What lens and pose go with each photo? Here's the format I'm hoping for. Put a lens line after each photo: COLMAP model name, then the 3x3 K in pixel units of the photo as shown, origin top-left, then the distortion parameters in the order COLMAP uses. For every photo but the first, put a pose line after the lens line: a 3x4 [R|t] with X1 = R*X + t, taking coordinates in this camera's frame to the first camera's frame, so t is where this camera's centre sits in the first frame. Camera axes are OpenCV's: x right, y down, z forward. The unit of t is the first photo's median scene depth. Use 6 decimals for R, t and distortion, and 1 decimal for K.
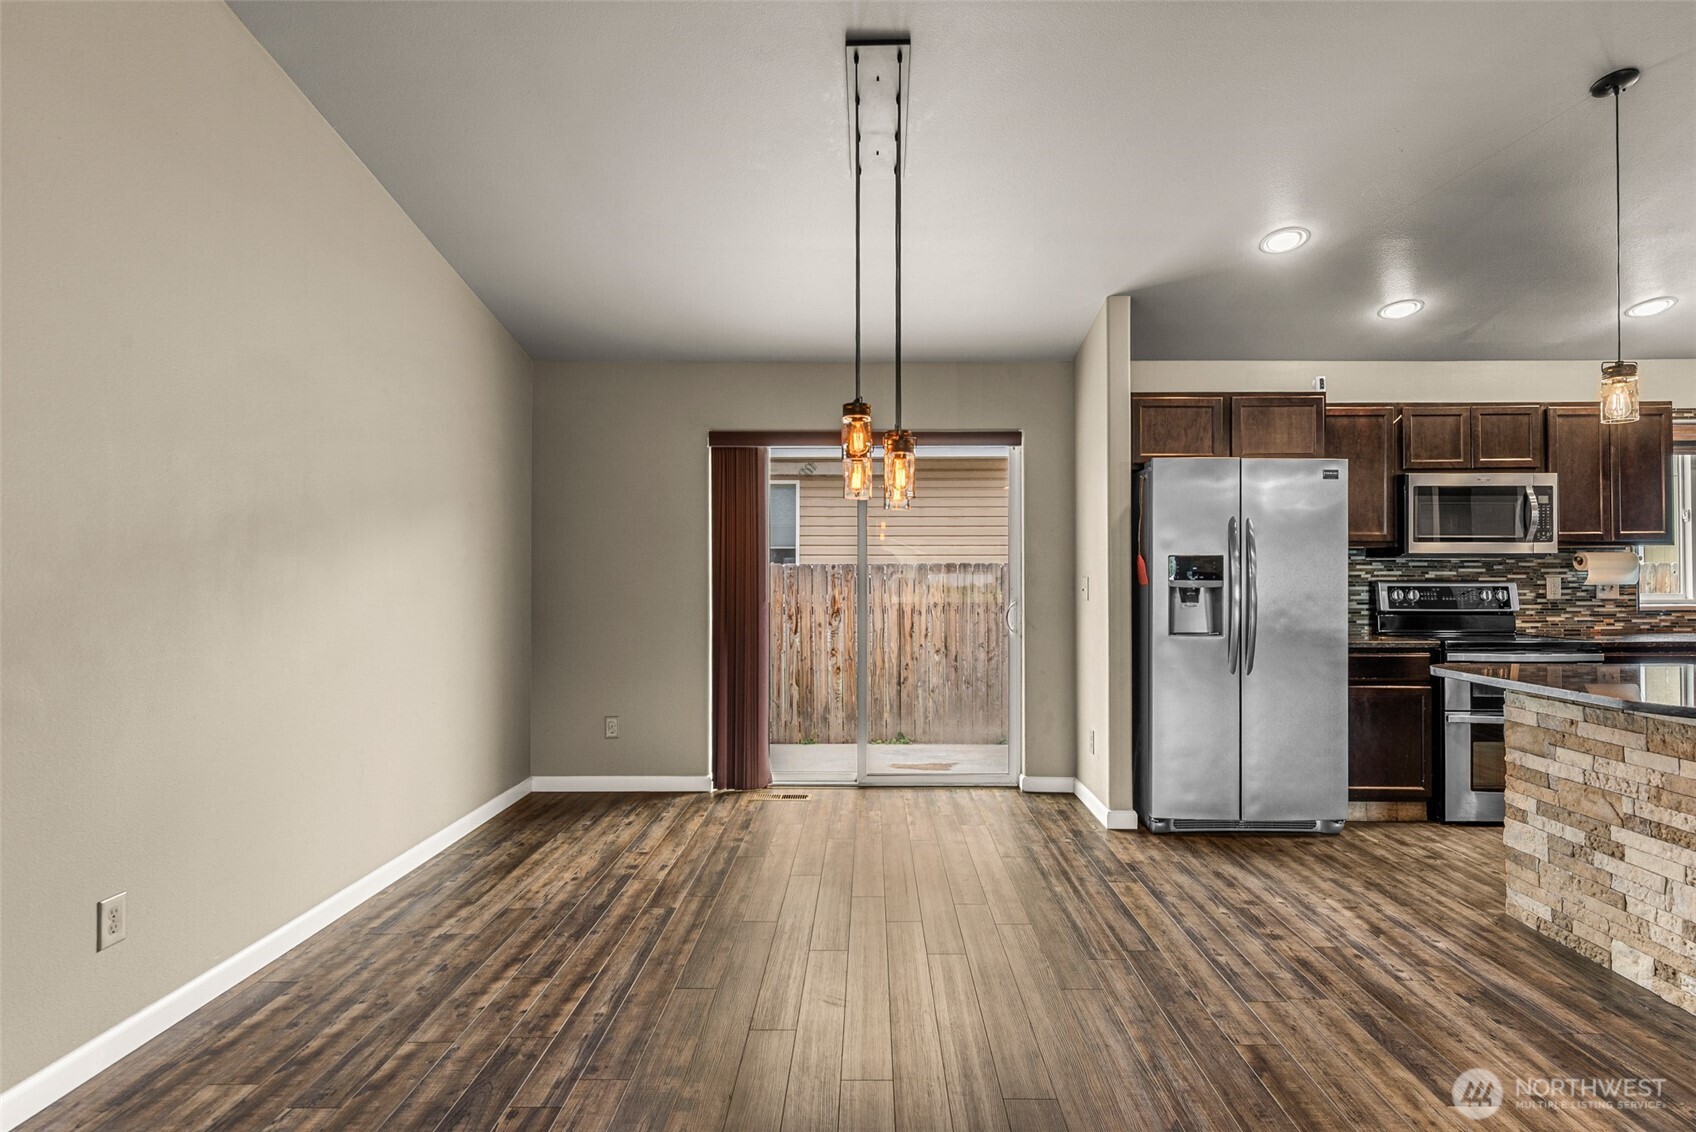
lens RADIAL K [[894.8, 0, 877.2], [0, 894.8, 572.0], [0, 0, 1]] dist [0.030700, 0.000150]
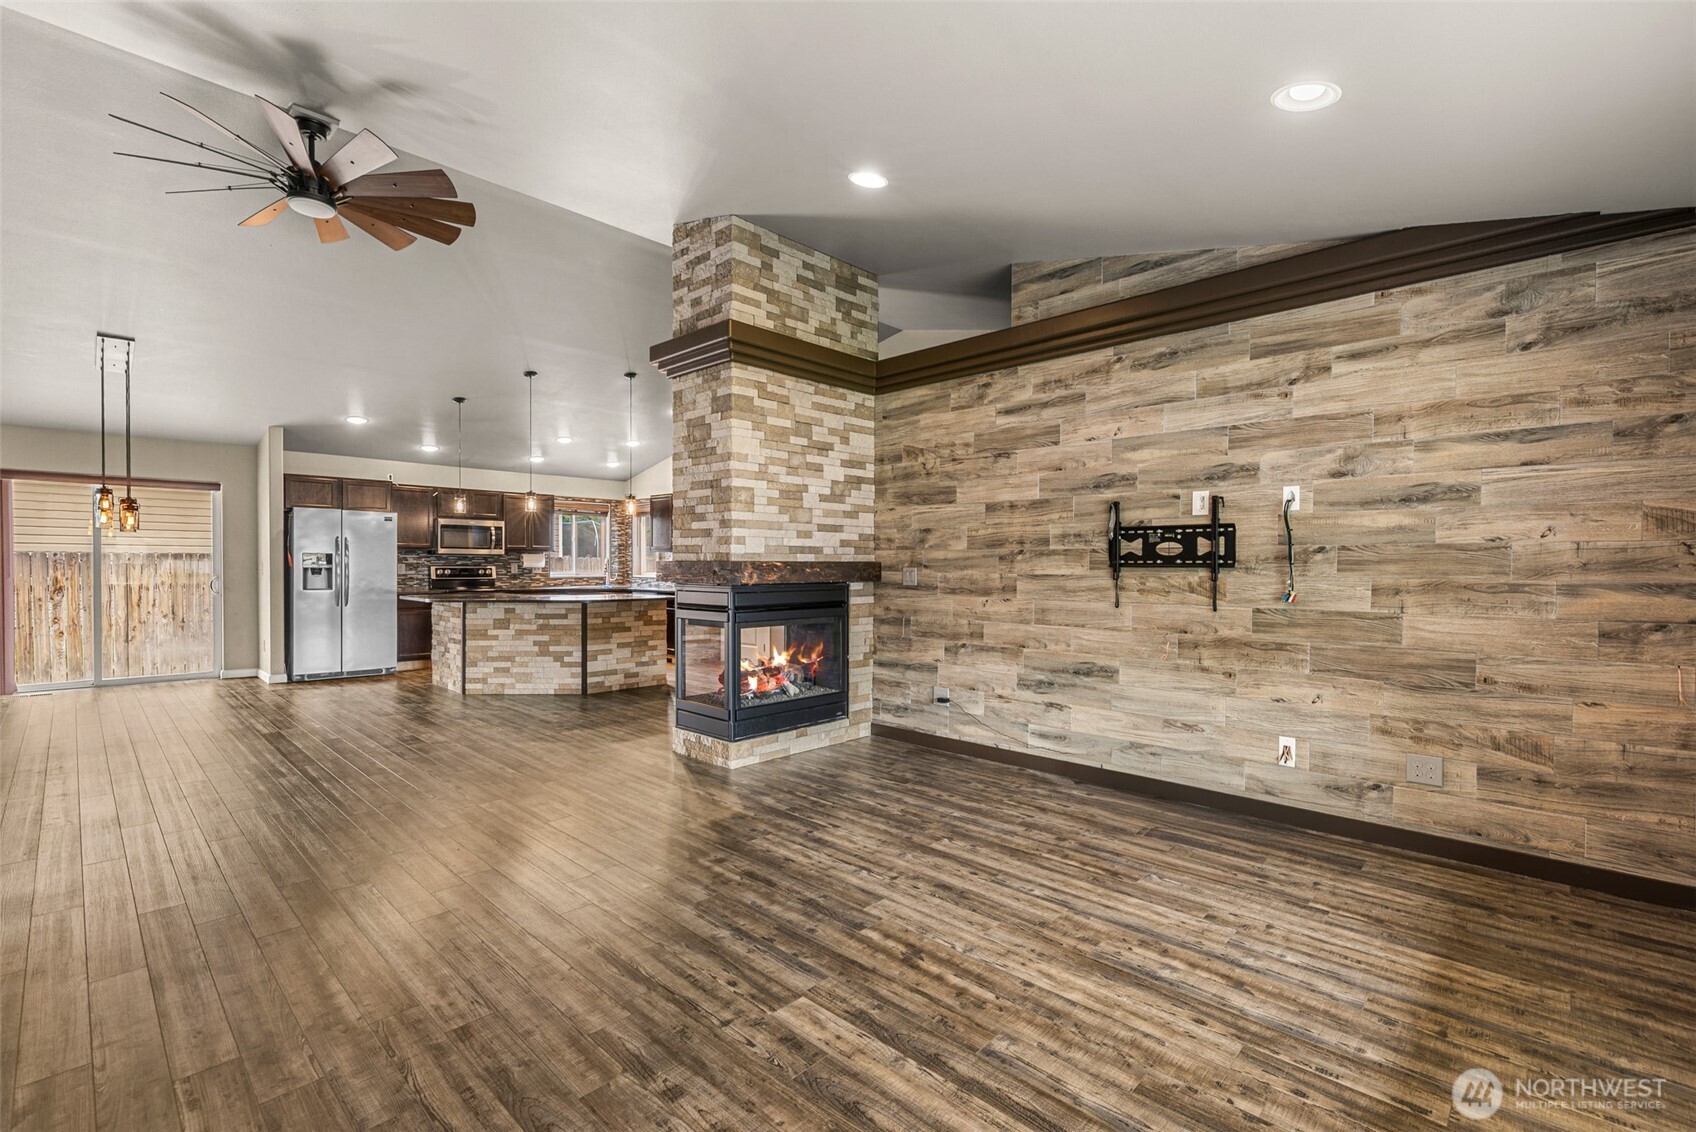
lens RADIAL K [[752.4, 0, 848.0], [0, 752.4, 566.0], [0, 0, 1]] dist [0.000661, 0.000183]
pose [[0.699899, 0.002476, 0.714237, -0.044120], [-0.007942, 0.999959, 0.004316, -0.004575], [-0.714197, -0.008693, 0.699890, -0.999681]]
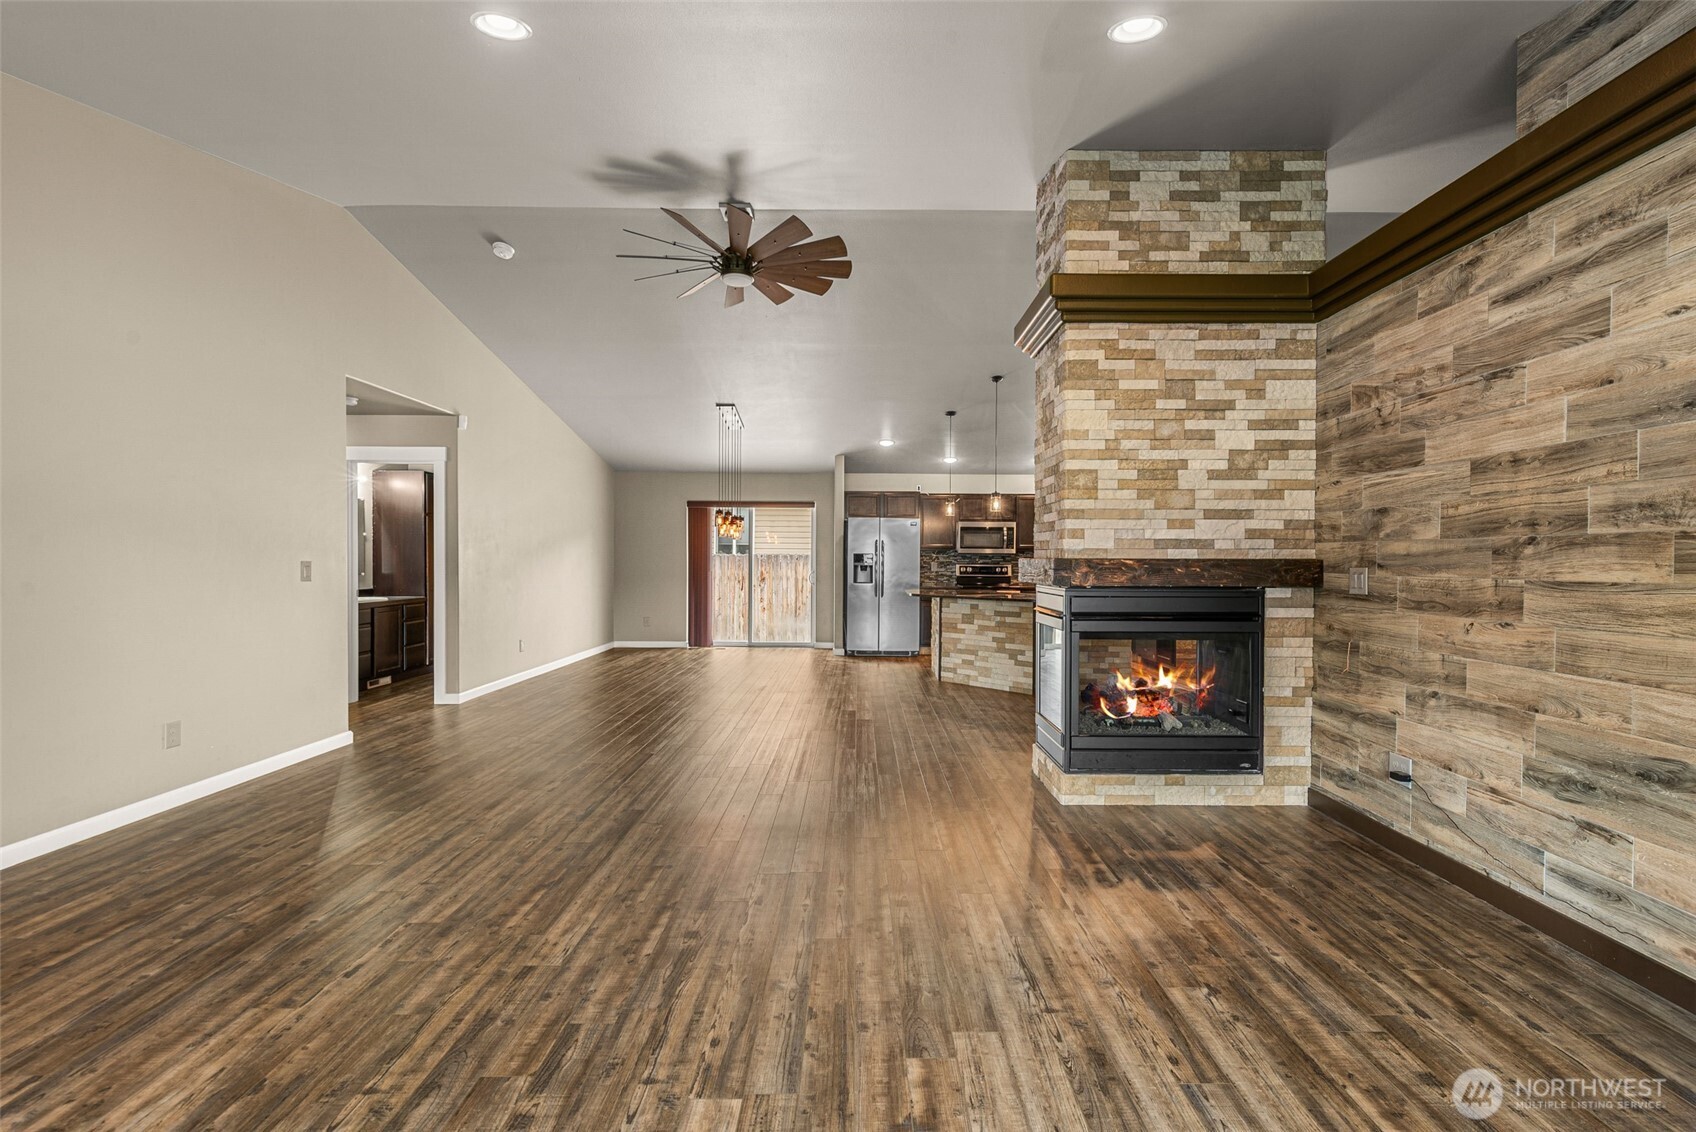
lens RADIAL K [[737.6, 0, 854.0], [0, 737.6, 560.2], [0, 0, 1]] dist [0.001412, -0.000419]
pose [[0.999909, 0.005597, -0.012263, 0.296664], [-0.005553, 0.999978, 0.003598, -0.005295], [0.012283, -0.003529, 0.999918, -1.019273]]
